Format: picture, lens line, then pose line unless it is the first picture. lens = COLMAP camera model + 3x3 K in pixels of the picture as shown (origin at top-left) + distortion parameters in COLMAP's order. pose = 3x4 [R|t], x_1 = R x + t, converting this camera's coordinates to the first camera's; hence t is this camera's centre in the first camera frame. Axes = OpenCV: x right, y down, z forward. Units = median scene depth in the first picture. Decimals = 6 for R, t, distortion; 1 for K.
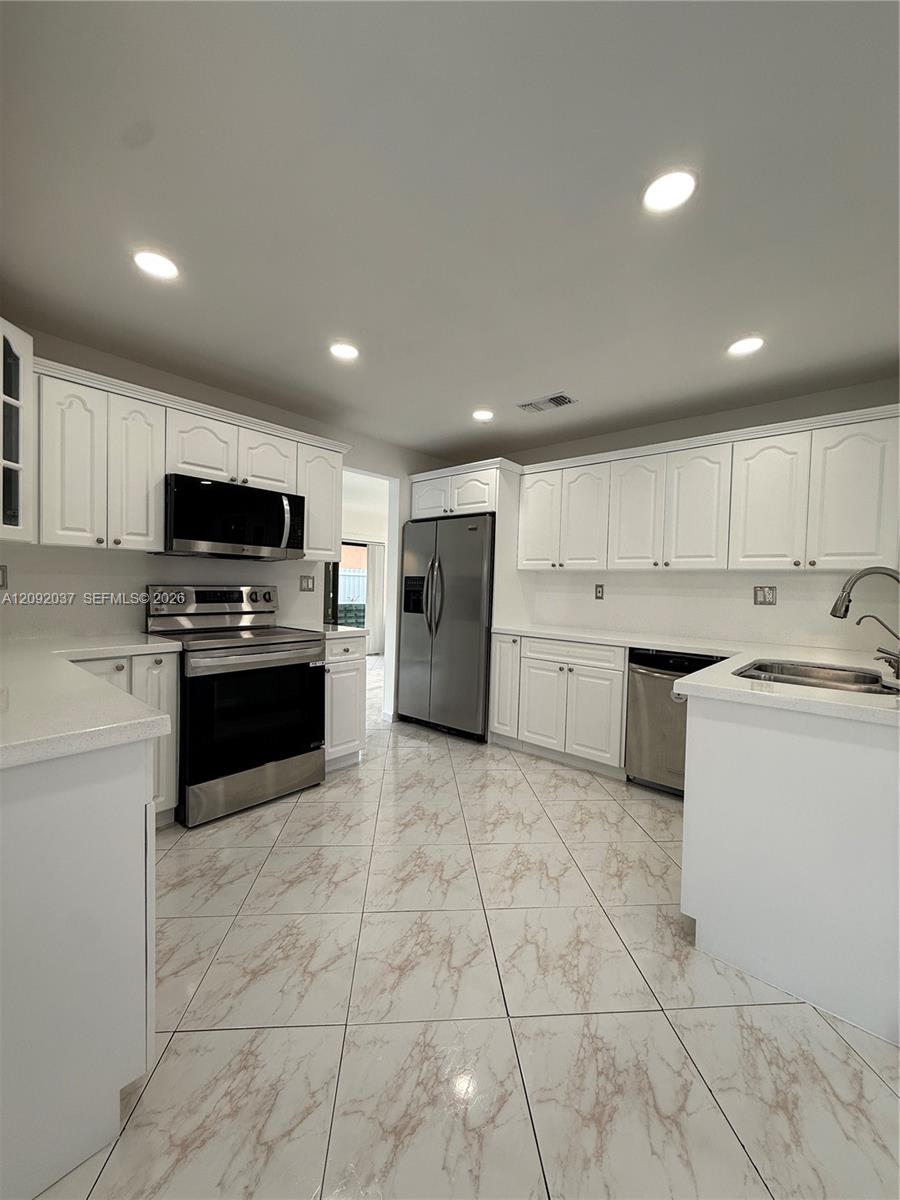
lens RADIAL K [[477.3, 0, 450.0], [0, 477.3, 600.0], [0, 0, 1]] dist [0.000207, -0.000021]
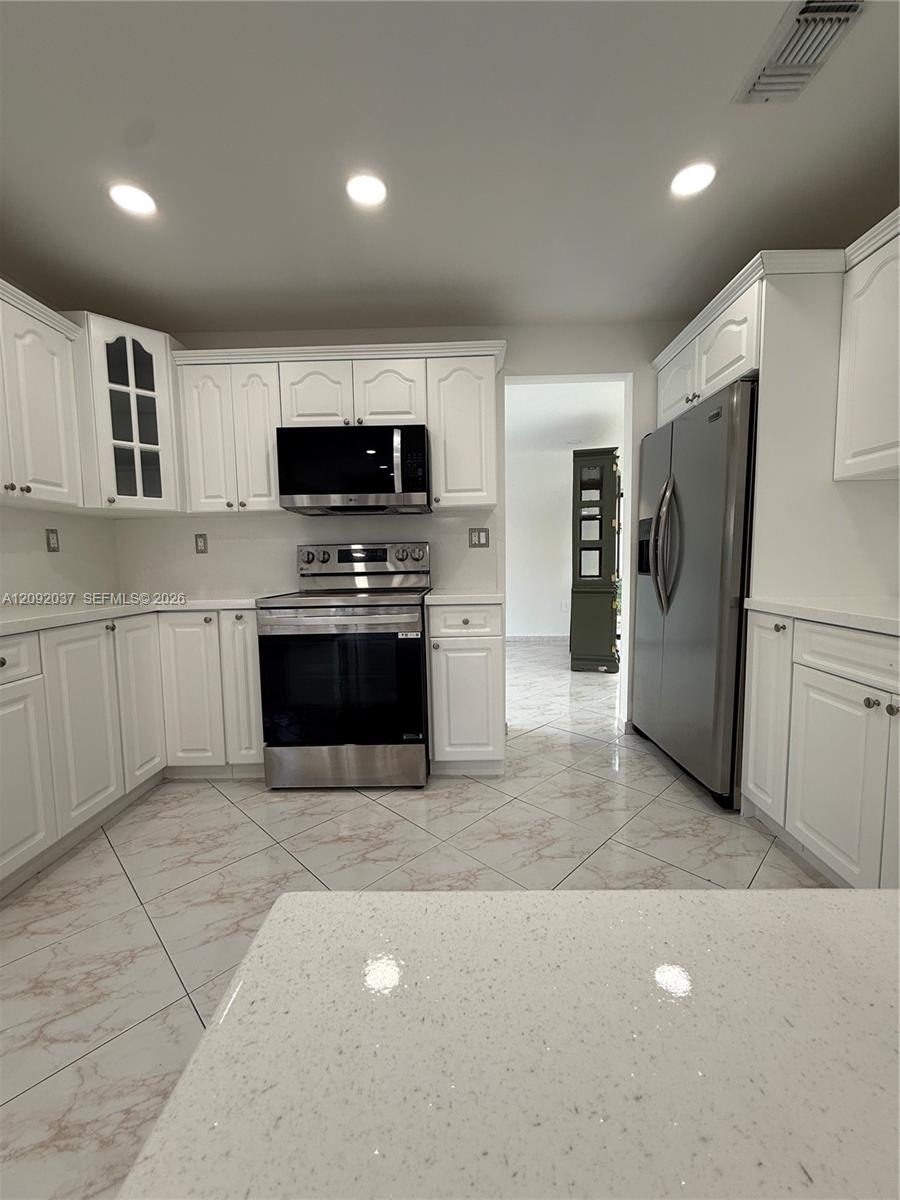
lens RADIAL K [[481.2, 0, 448.5], [0, 481.2, 598.1], [0, 0, 1]] dist [-0.000307, -0.000116]
pose [[0.646664, 0.026102, -0.762328, 0.333670], [0.011399, 0.998972, 0.043873, 0.035881], [0.762690, -0.037061, 0.645702, 0.500479]]
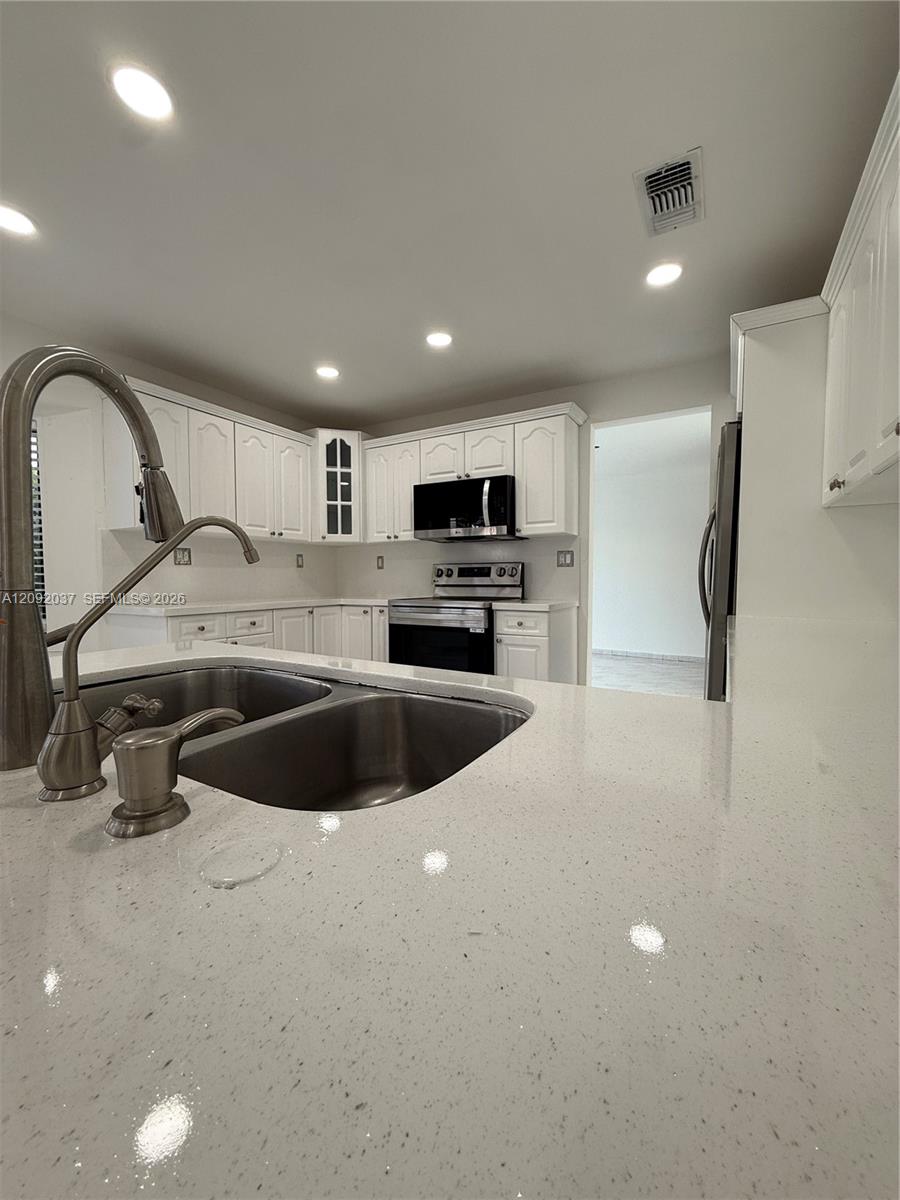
lens RADIAL K [[481.2, 0, 448.5], [0, 481.2, 598.1], [0, 0, 1]] dist [-0.000307, -0.000116]
pose [[0.195319, 0.021752, -0.980498, 0.712957], [-0.023009, 0.999580, 0.017592, 0.039283], [0.980470, 0.019125, 0.195738, 0.666014]]
